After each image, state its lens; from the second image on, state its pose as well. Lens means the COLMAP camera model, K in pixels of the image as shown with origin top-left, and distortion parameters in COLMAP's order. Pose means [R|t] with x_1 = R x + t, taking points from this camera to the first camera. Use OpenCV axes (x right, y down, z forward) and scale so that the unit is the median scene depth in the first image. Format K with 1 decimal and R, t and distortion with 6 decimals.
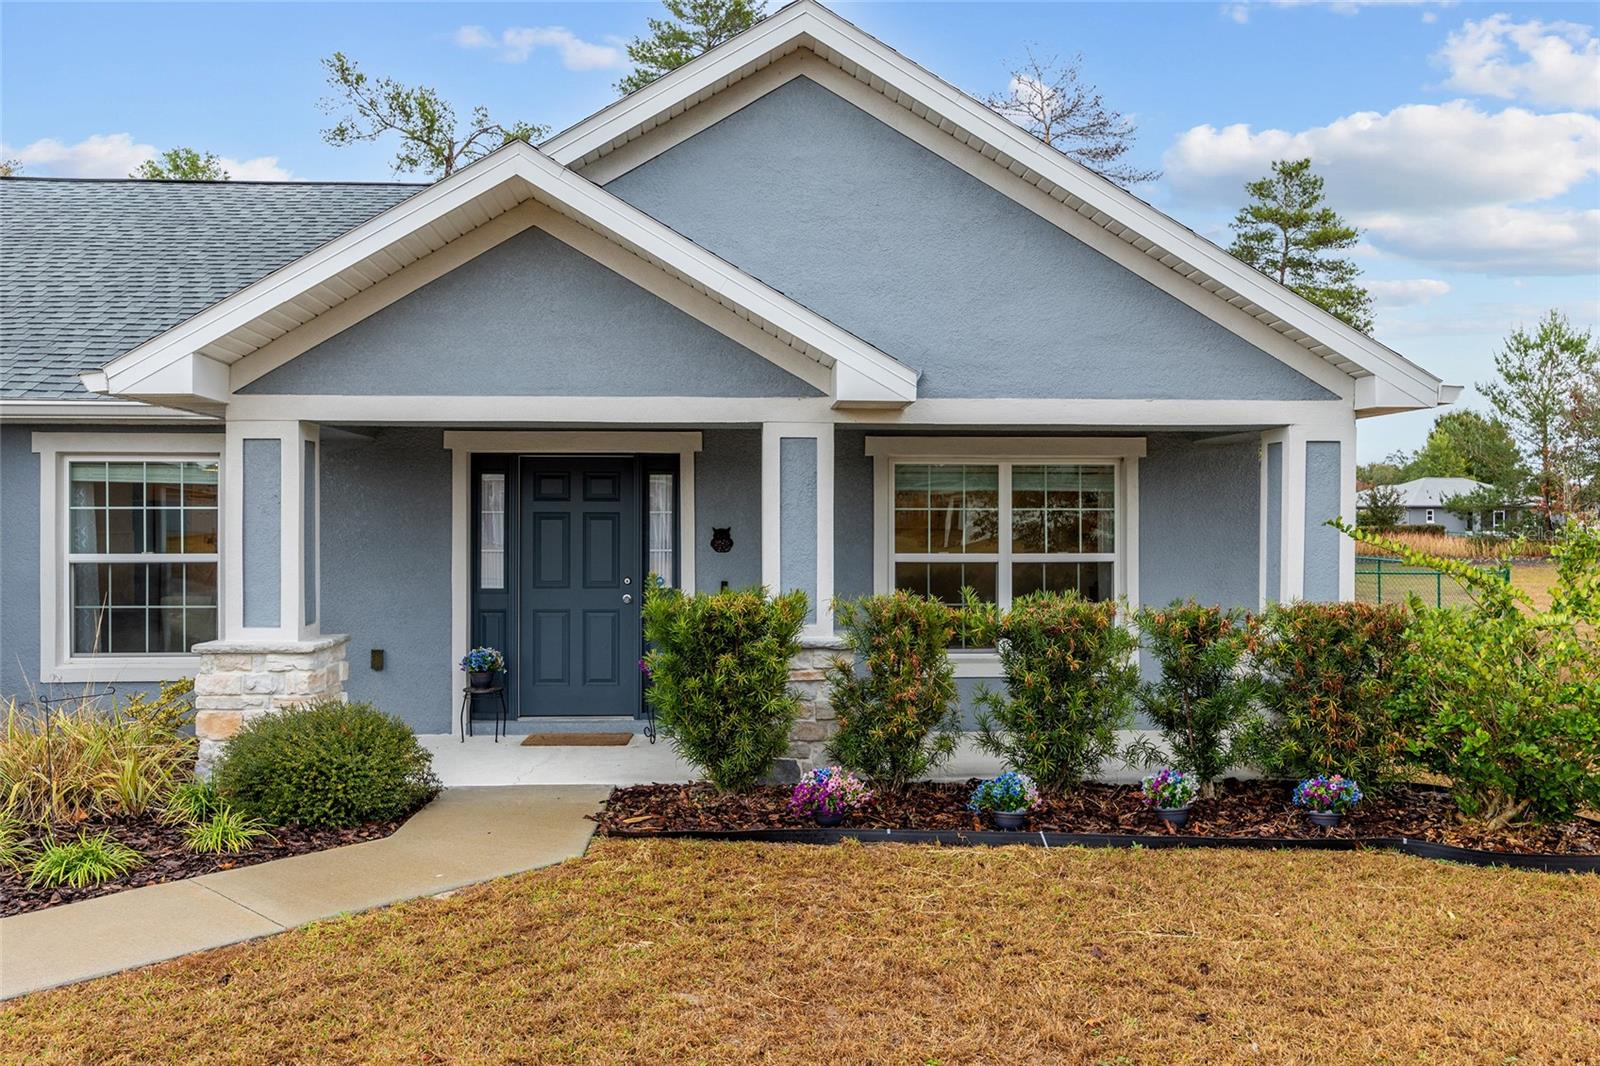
lens RADIAL K [[1334.1, 0, 793.9], [0, 1334.1, 534.7], [0, 0, 1]] dist [0.004217, 0.003234]
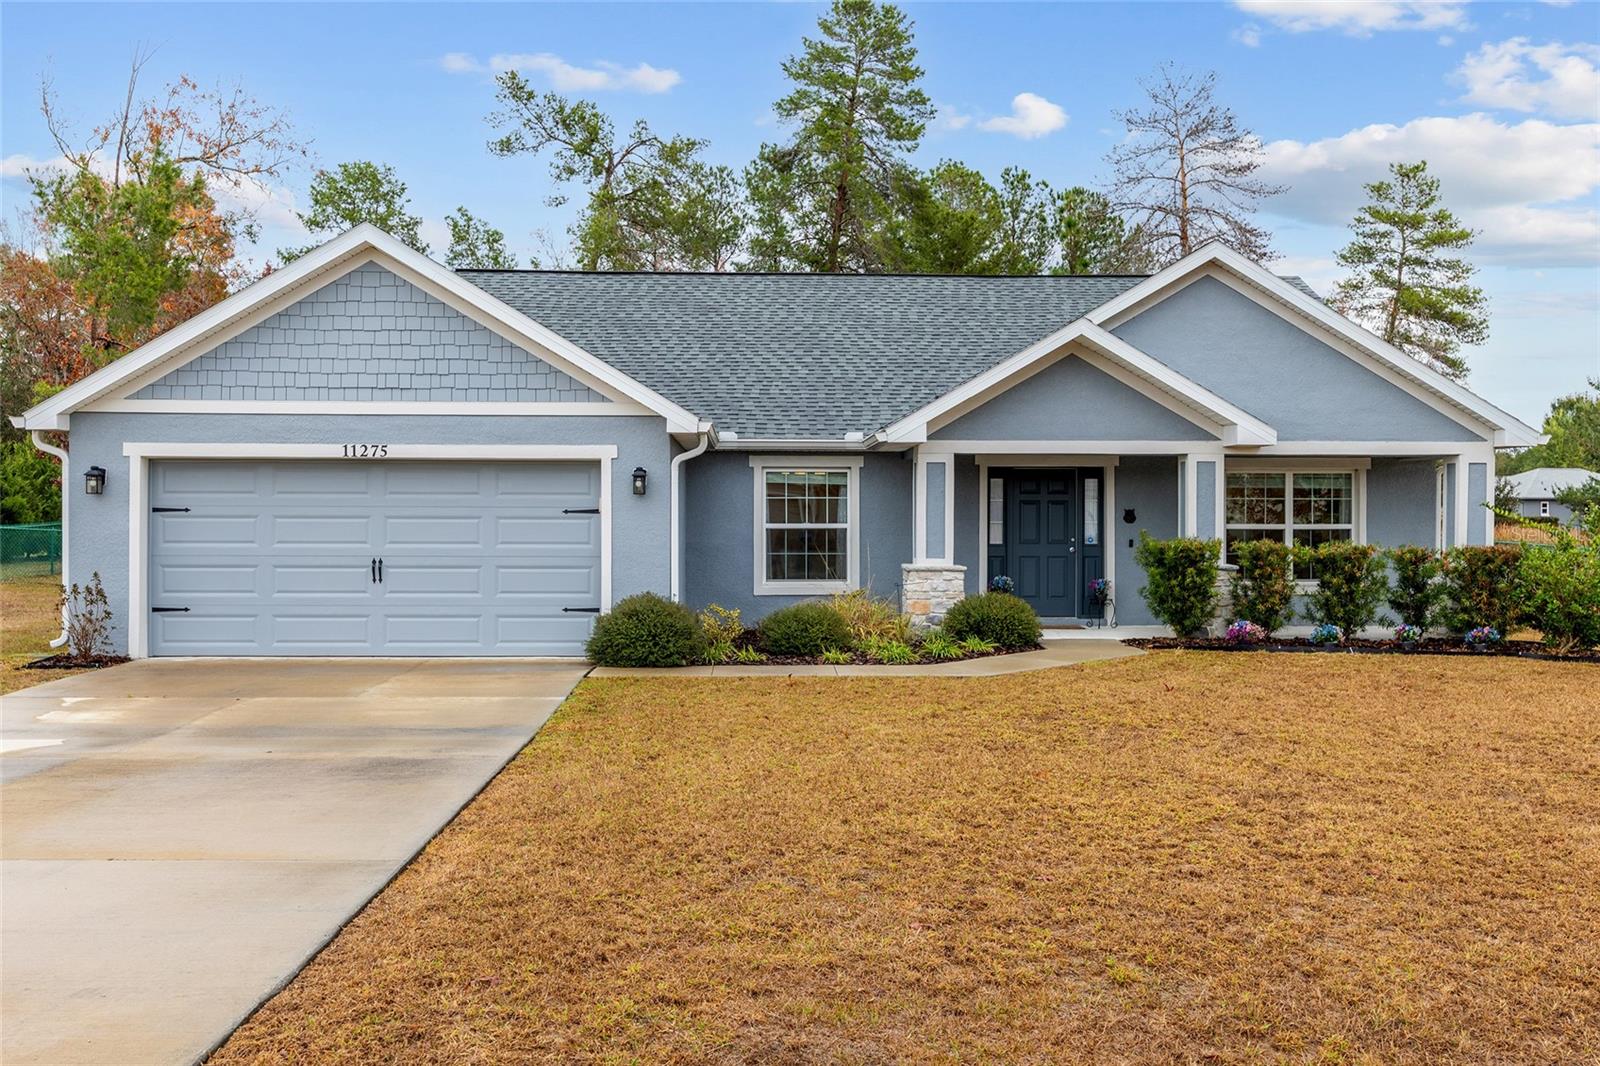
lens RADIAL K [[1518.3, 0, 804.3], [0, 1518.3, 535.1], [0, 0, 1]] dist [0.008990, 0.000000]
pose [[0.999953, 0.000241, -0.009699, -0.524884], [-0.000215, 0.999996, 0.002700, 0.026872], [0.009700, -0.002698, 0.999949, -1.141104]]
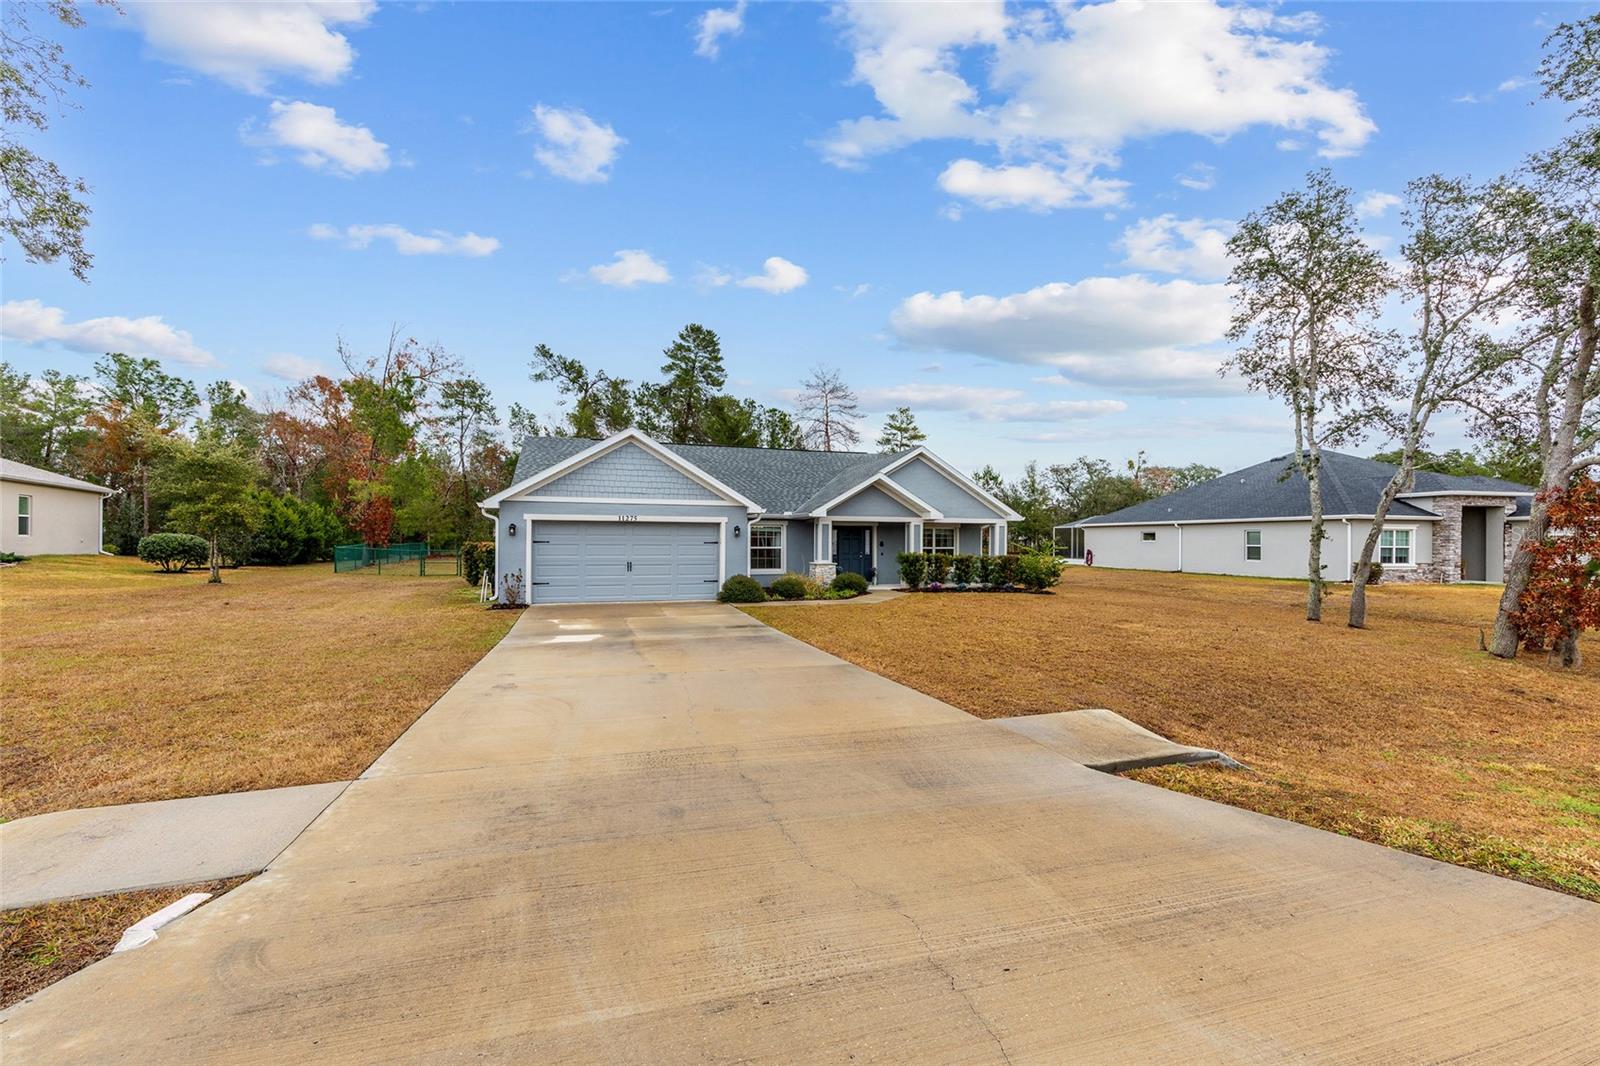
lens RADIAL K [[642.8, 0, 803.2], [0, 642.8, 546.4], [0, 0, 1]] dist [-0.001392, 0.001322]
pose [[0.964612, 0.000742, 0.263674, -1.056369], [-0.000734, 1.000000, -0.000128, 0.013758], [-0.263674, -0.000070, 0.964612, -1.300496]]
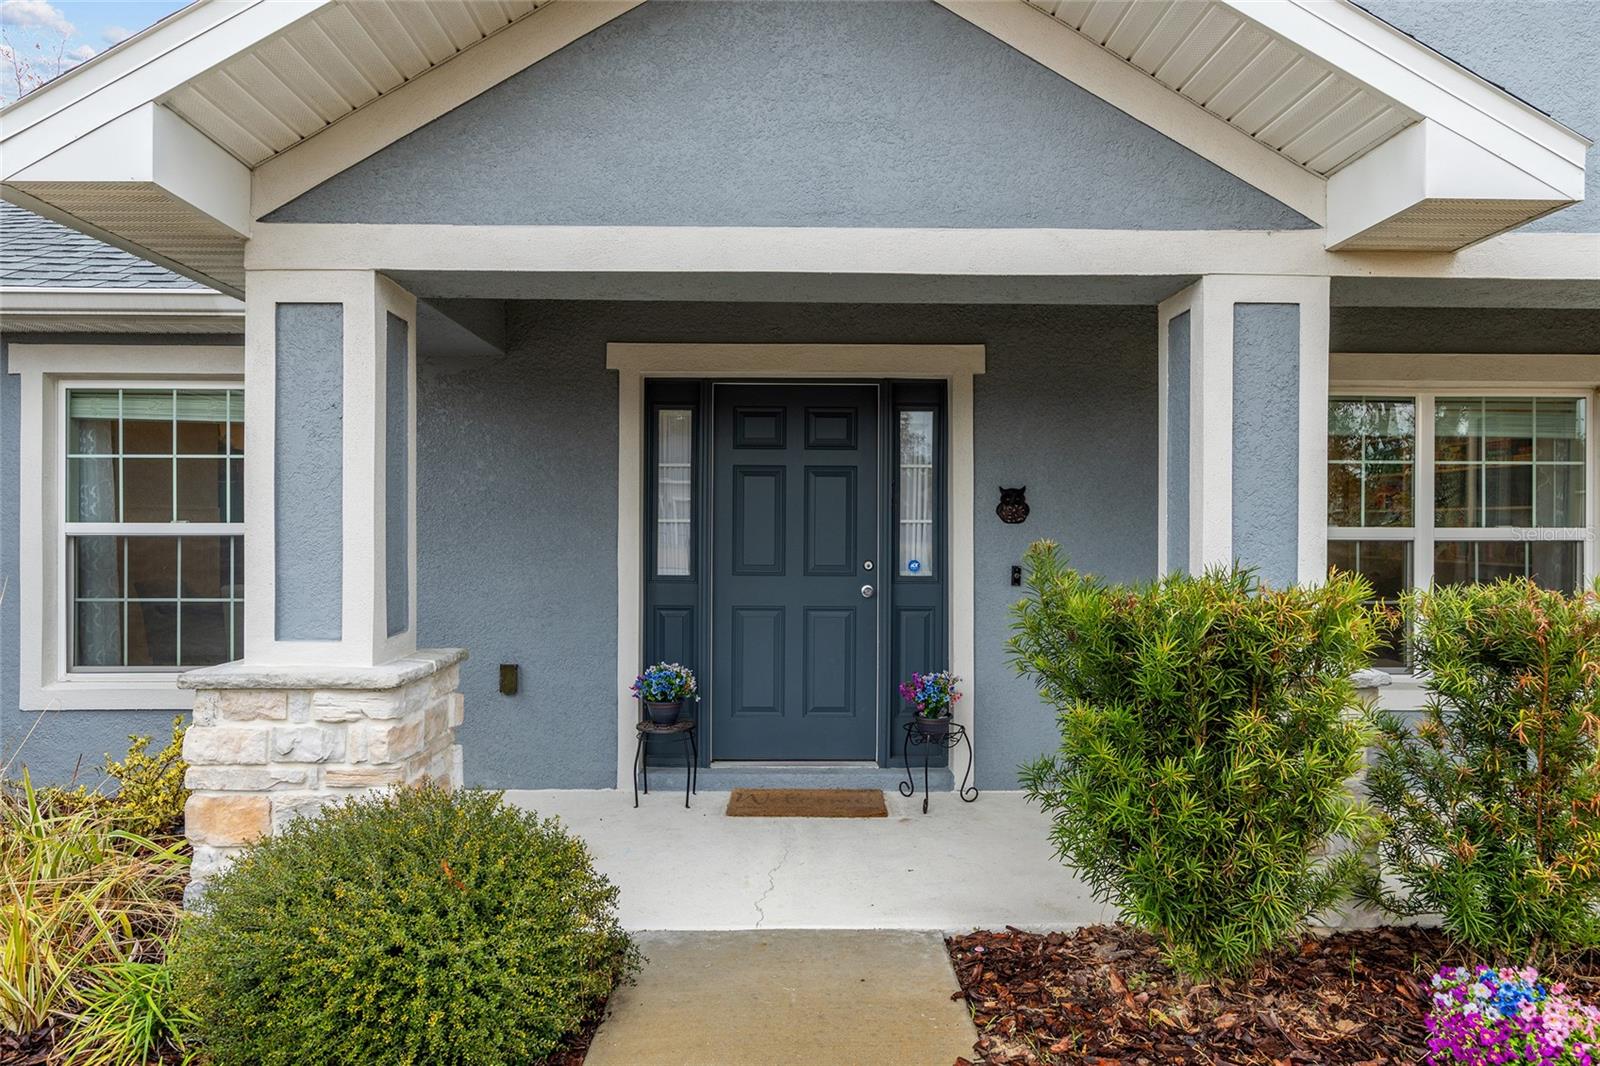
lens RADIAL K [[1061.1, 0, 794.4], [0, 1061.1, 539.6], [0, 0, 1]] dist [0.003286, 0.003657]
pose [[0.999464, 0.003022, -0.032589, -0.166727], [-0.002986, 0.999995, 0.001136, 0.023962], [0.032592, -0.001038, 0.999468, 0.518403]]
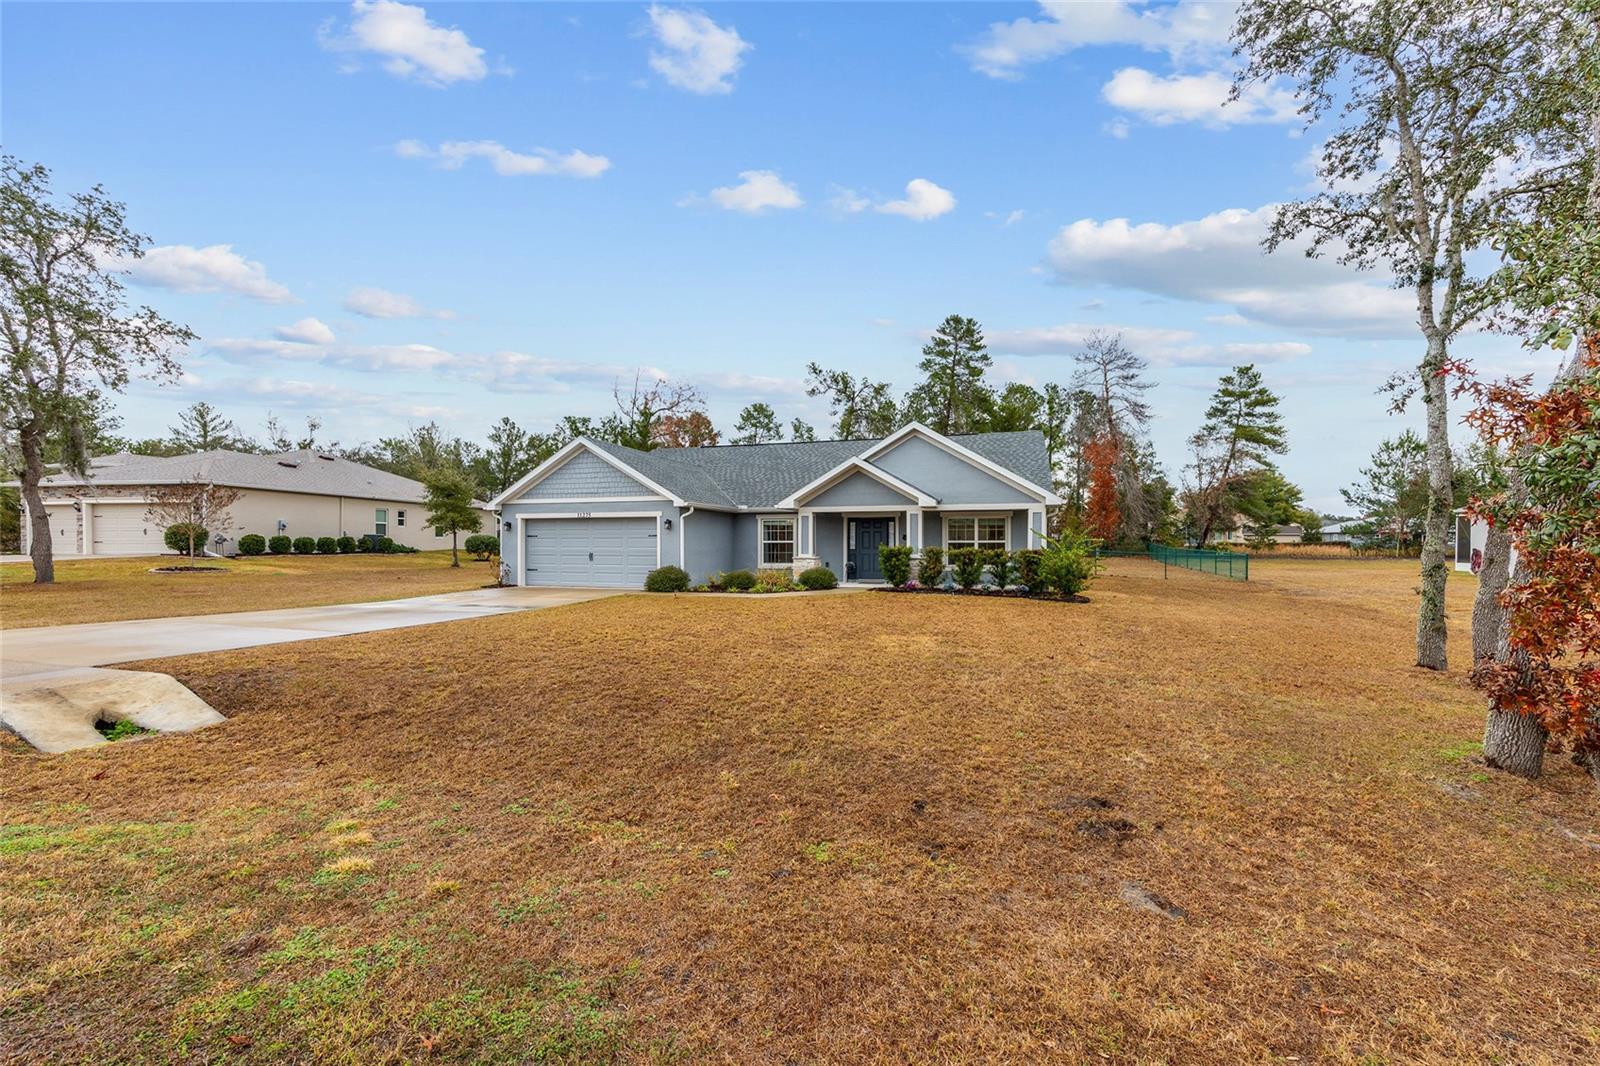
lens RADIAL K [[642.8, 0, 800.6], [0, 642.8, 558.7], [0, 0, 1]] dist [-0.001392, 0.001322]
pose [[0.942479, 0.005397, -0.334222, 0.355950], [-0.000547, 0.999893, 0.014604, 0.048198], [0.334265, -0.013581, 0.942381, -1.165786]]
